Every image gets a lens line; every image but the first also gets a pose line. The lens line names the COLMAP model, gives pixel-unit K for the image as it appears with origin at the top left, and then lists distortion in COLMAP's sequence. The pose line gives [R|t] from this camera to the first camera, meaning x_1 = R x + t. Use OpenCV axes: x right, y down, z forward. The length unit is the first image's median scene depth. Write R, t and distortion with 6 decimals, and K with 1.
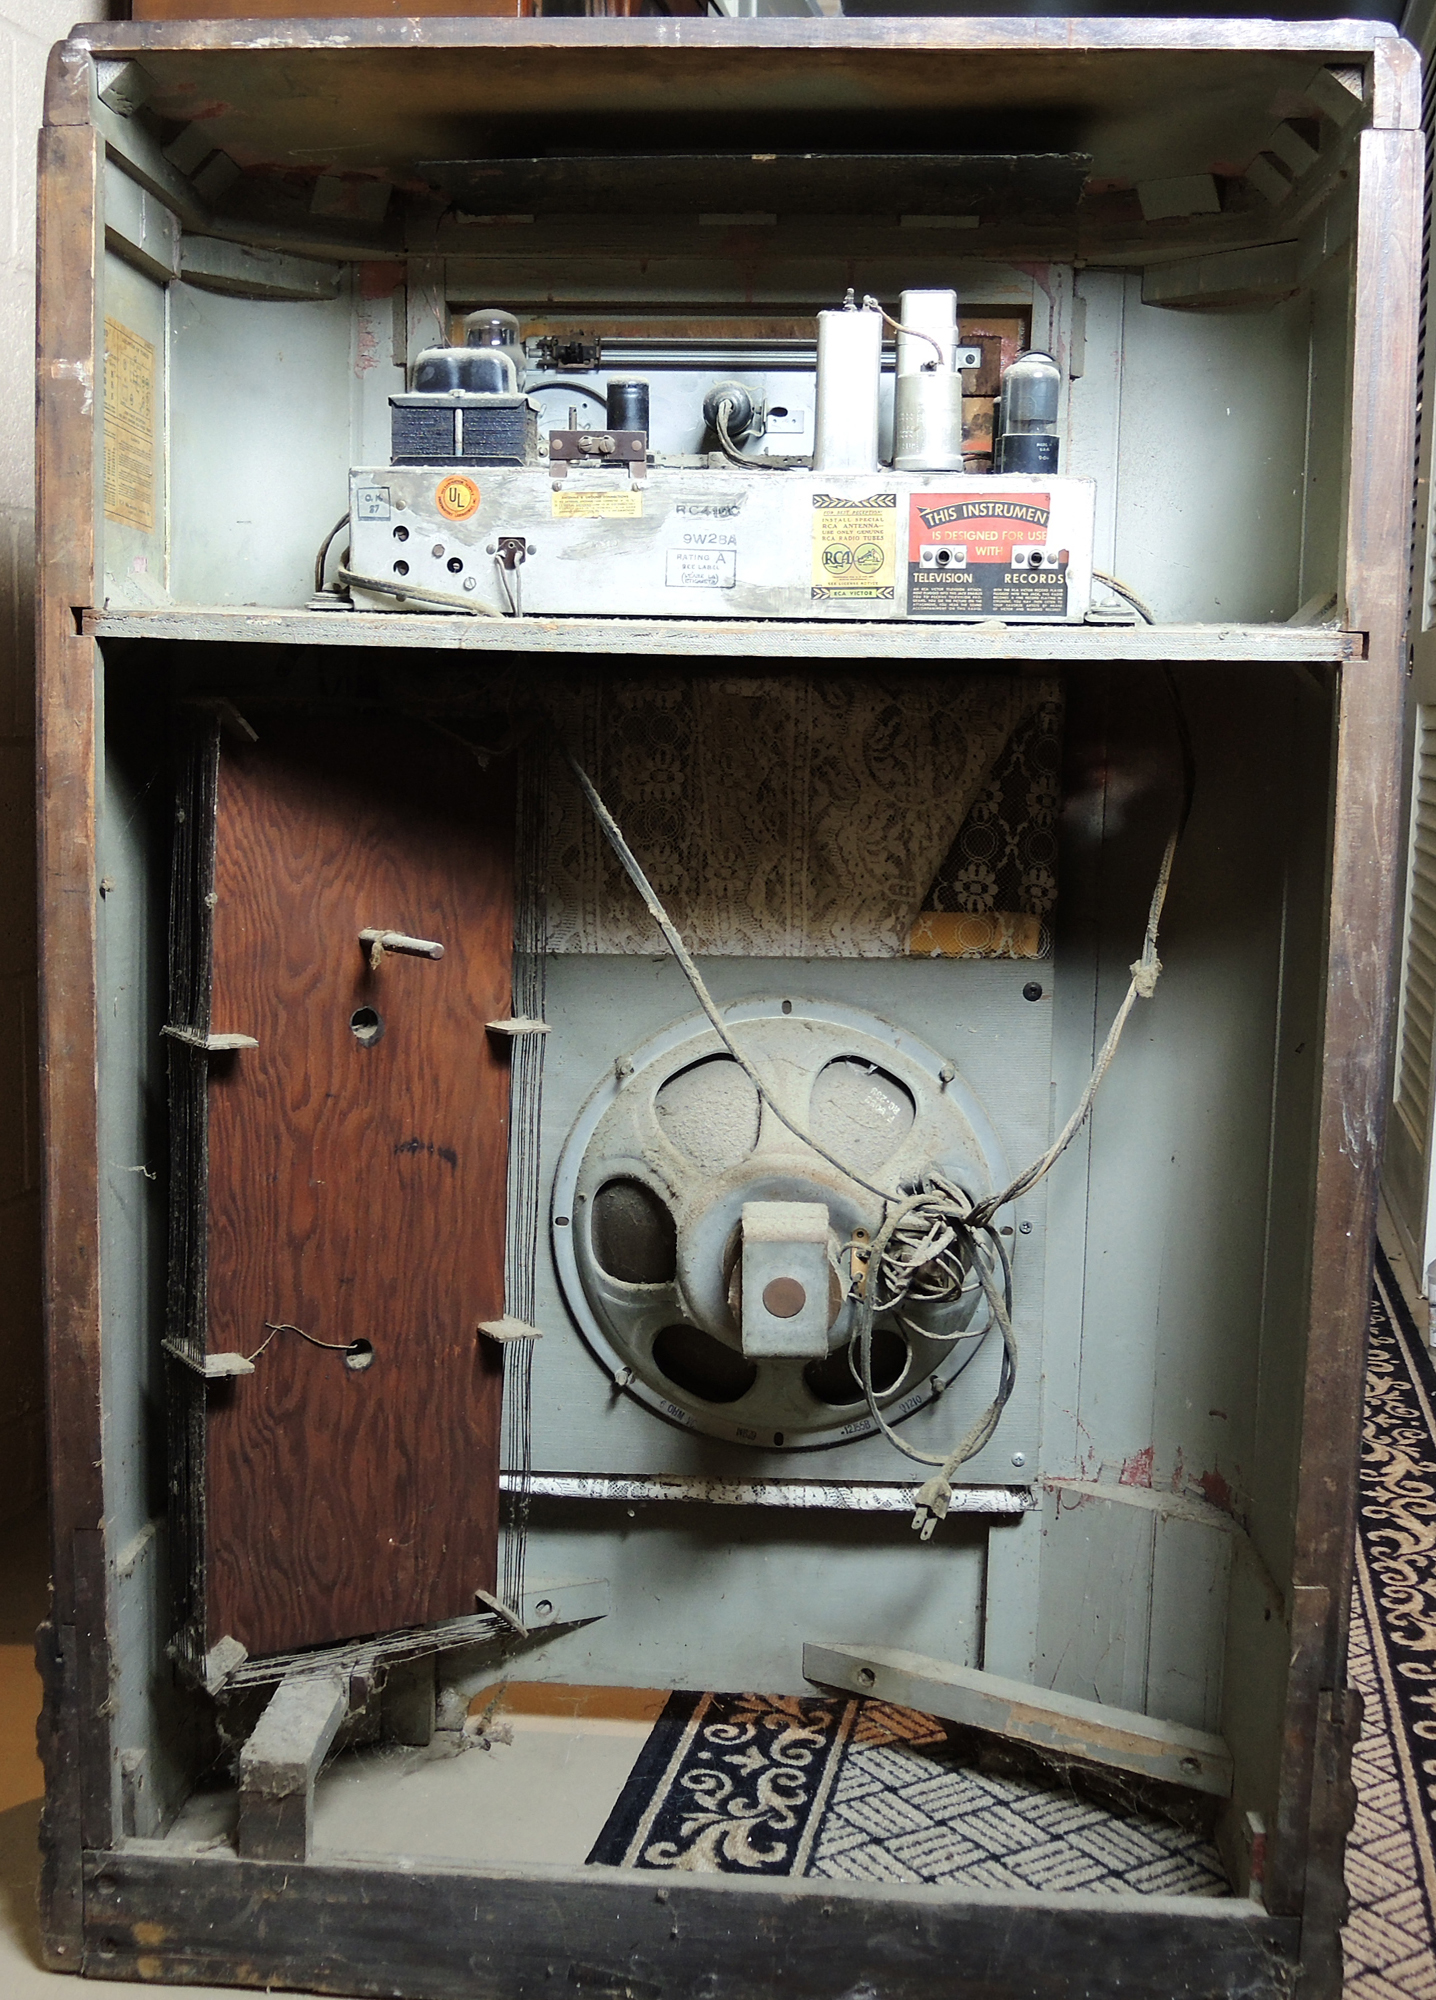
lens RADIAL K [[3170.7, 0, 715.5], [0, 3170.7, 1000.5], [0, 0, 1]] dist [-0.033018, 0.000000]
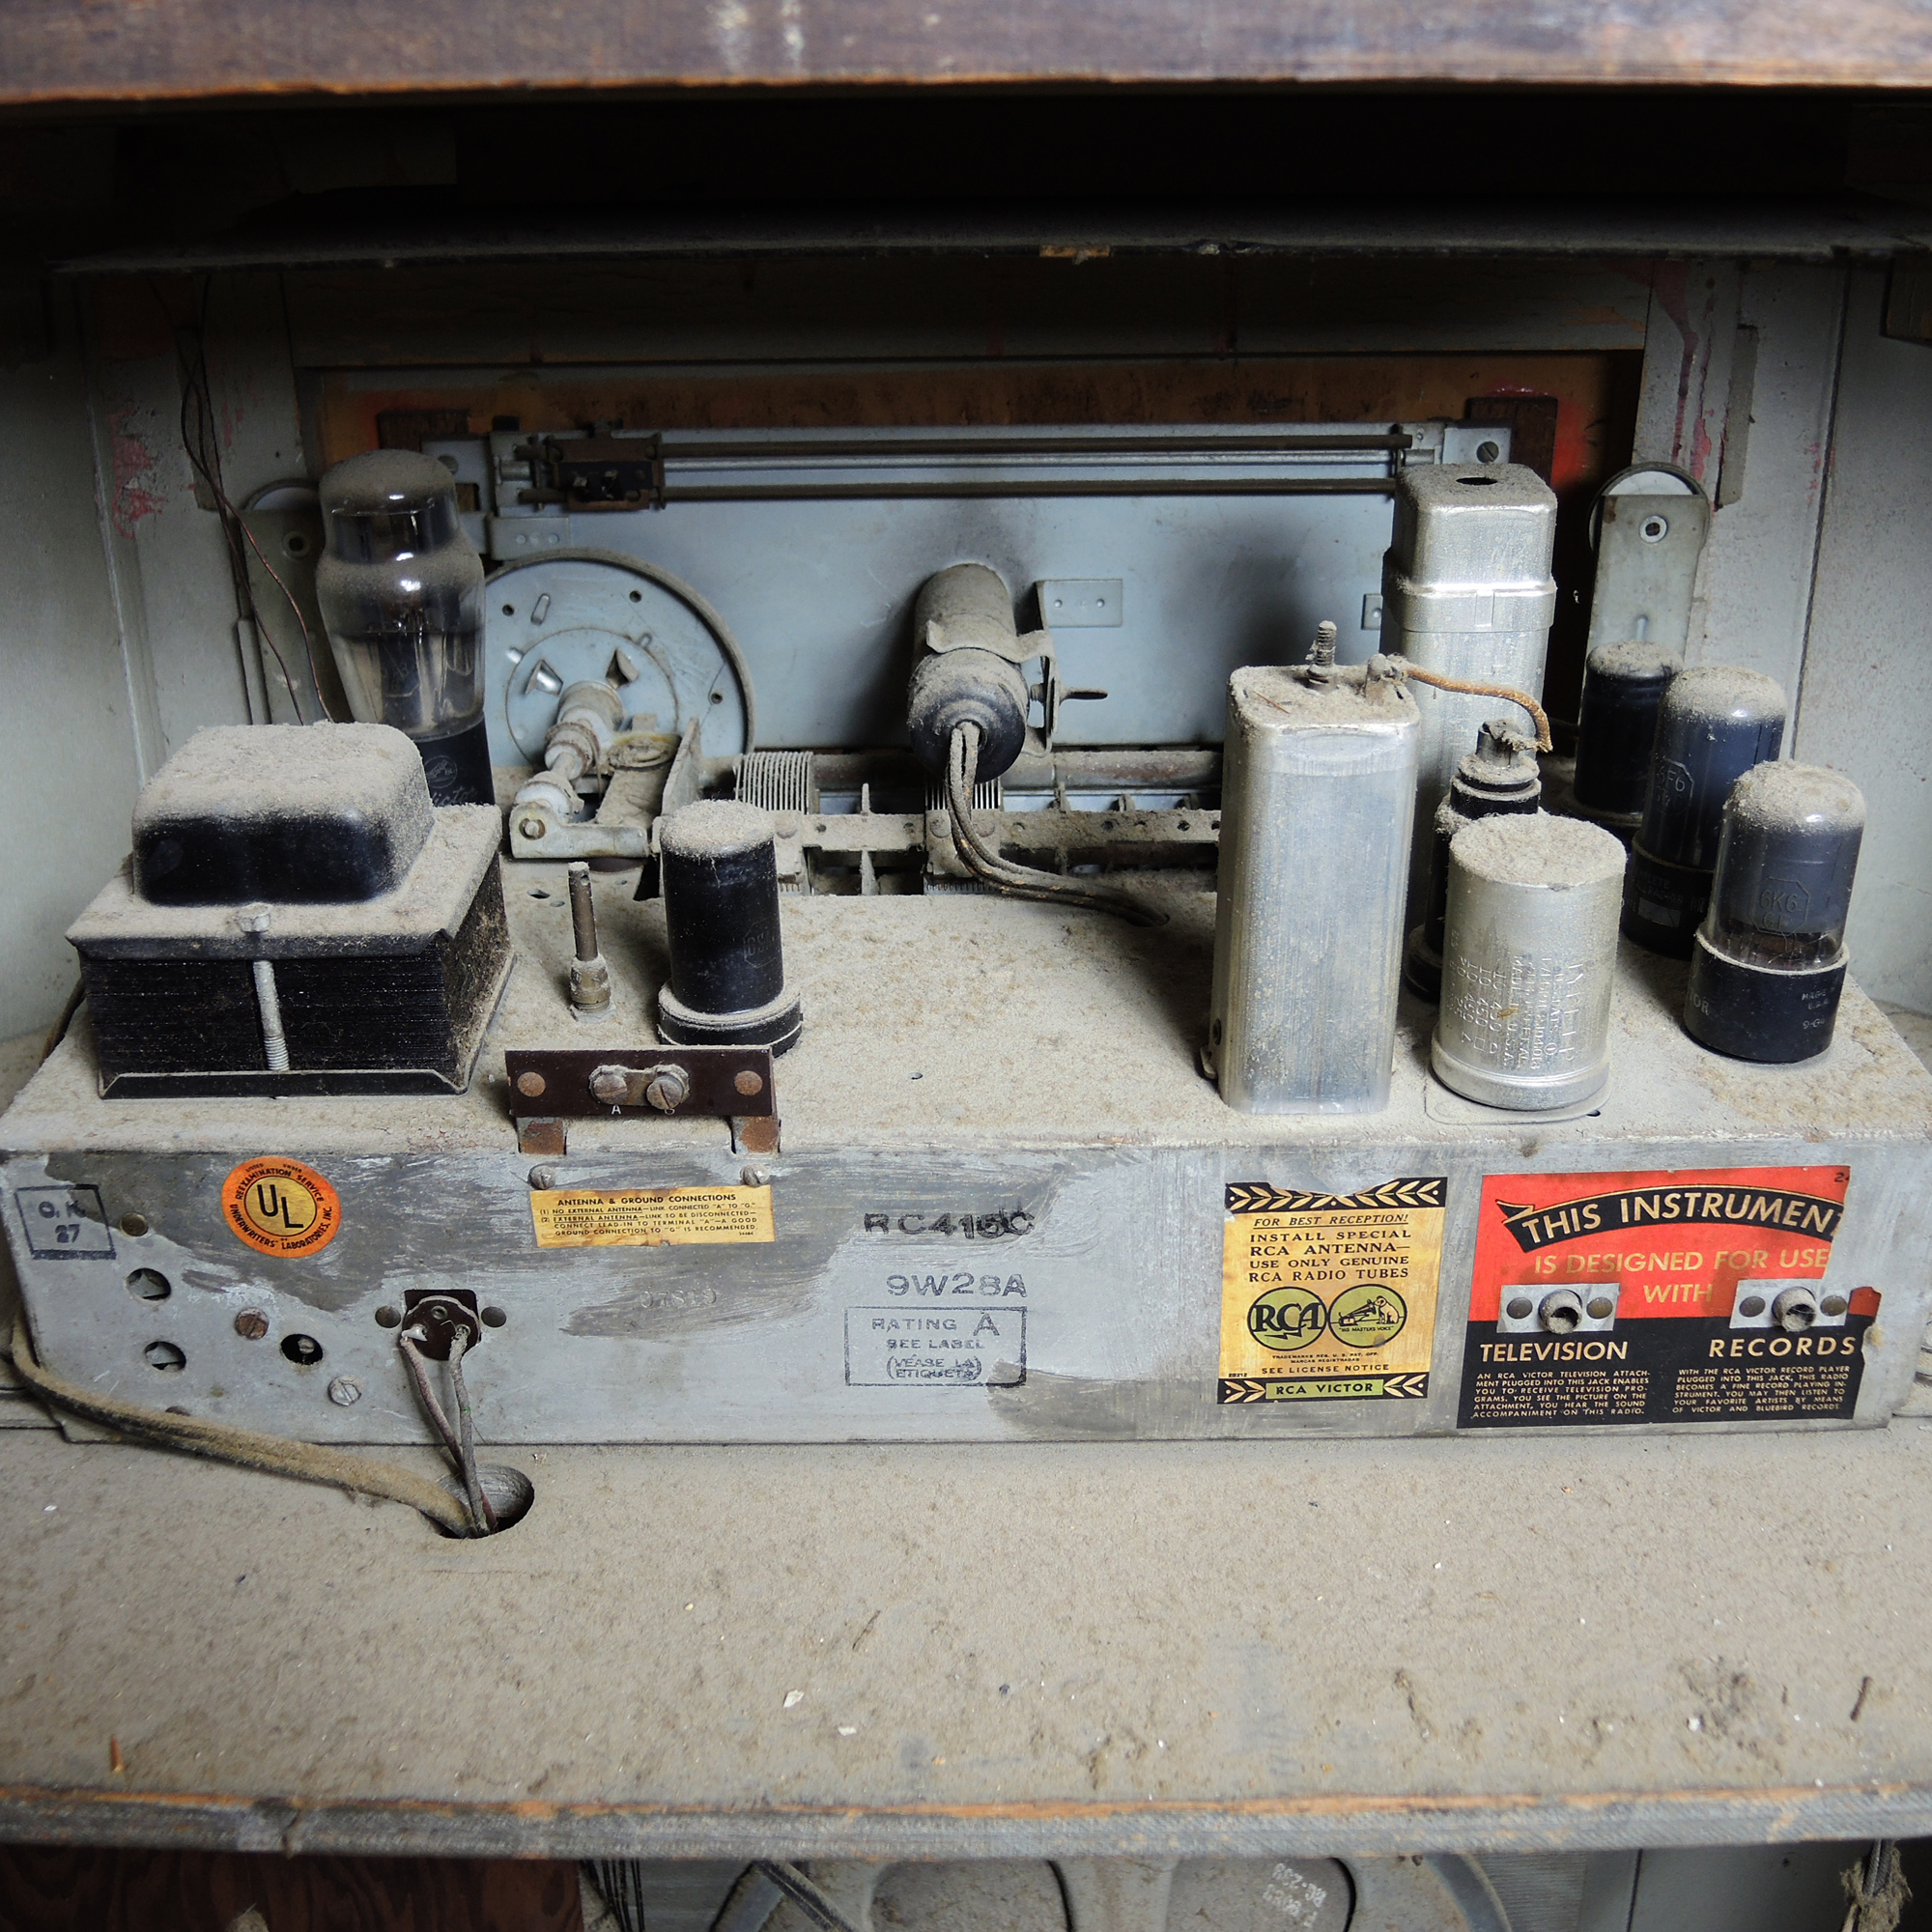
lens RADIAL K [[2363.2, 0, 1027.2], [0, 2363.2, 897.7], [0, 0, 1]] dist [-0.067334, 0.000000]
pose [[0.997672, -0.045995, 0.050344, -0.005390], [0.027452, 0.946714, 0.320904, -0.281116], [-0.062421, -0.318774, 0.945773, 0.744544]]
